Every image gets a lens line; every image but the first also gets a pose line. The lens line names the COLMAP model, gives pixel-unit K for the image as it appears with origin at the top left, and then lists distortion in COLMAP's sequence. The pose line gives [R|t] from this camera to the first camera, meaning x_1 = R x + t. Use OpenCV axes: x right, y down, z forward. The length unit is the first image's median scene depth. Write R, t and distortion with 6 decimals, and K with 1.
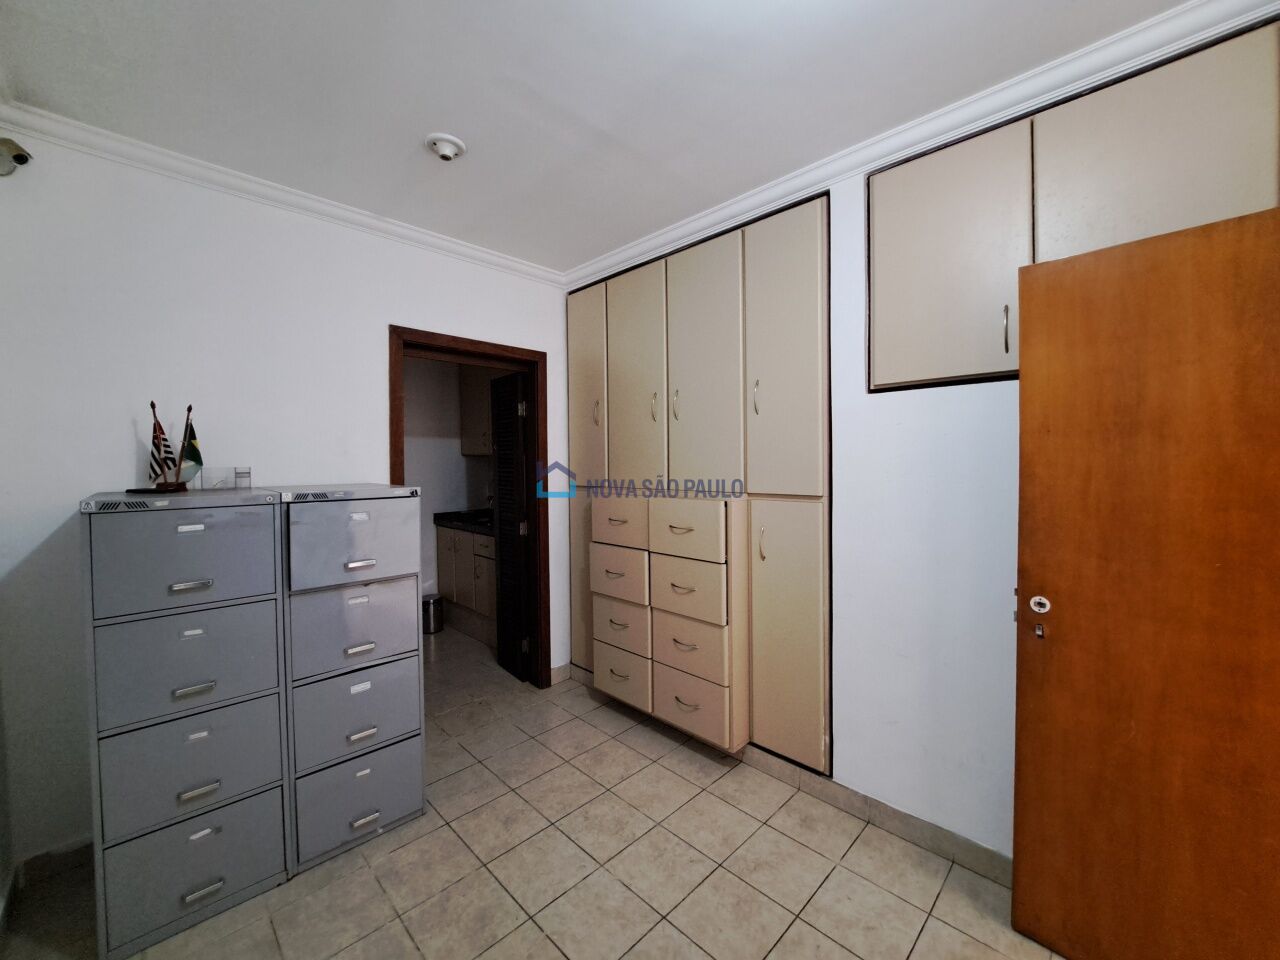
lens RADIAL K [[512.0, 0, 634.3], [0, 512.0, 471.6], [0, 0, 1]] dist [-0.014741, -0.000472]
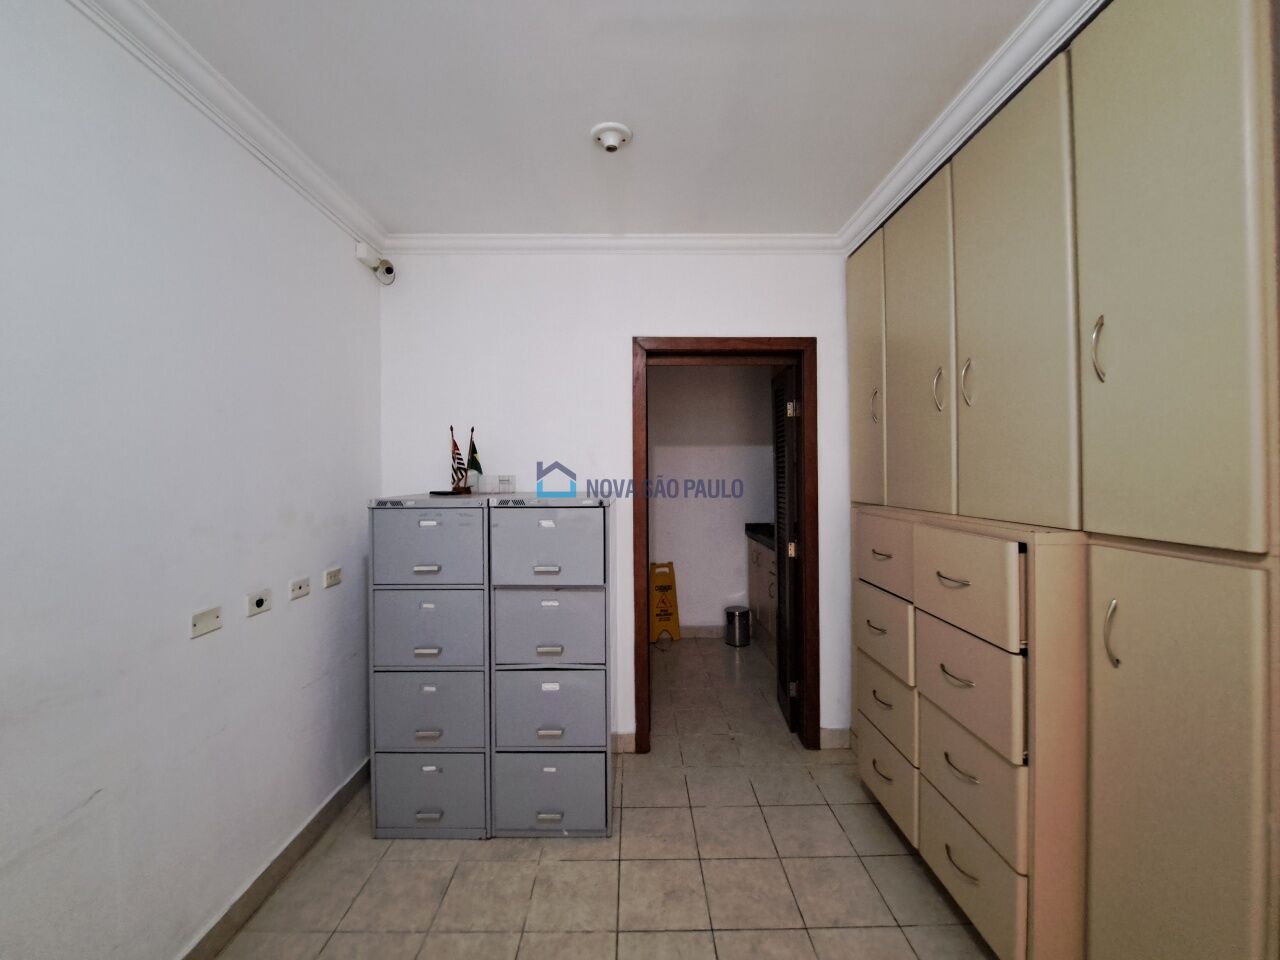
lens RADIAL K [[512.0, 0, 634.3], [0, 512.0, 471.6], [0, 0, 1]] dist [-0.014741, -0.000472]
pose [[0.713215, 0.003089, -0.700938, 0.302845], [-0.013526, 0.999865, -0.009357, -0.010527], [0.700815, 0.016154, 0.713160, 0.344449]]
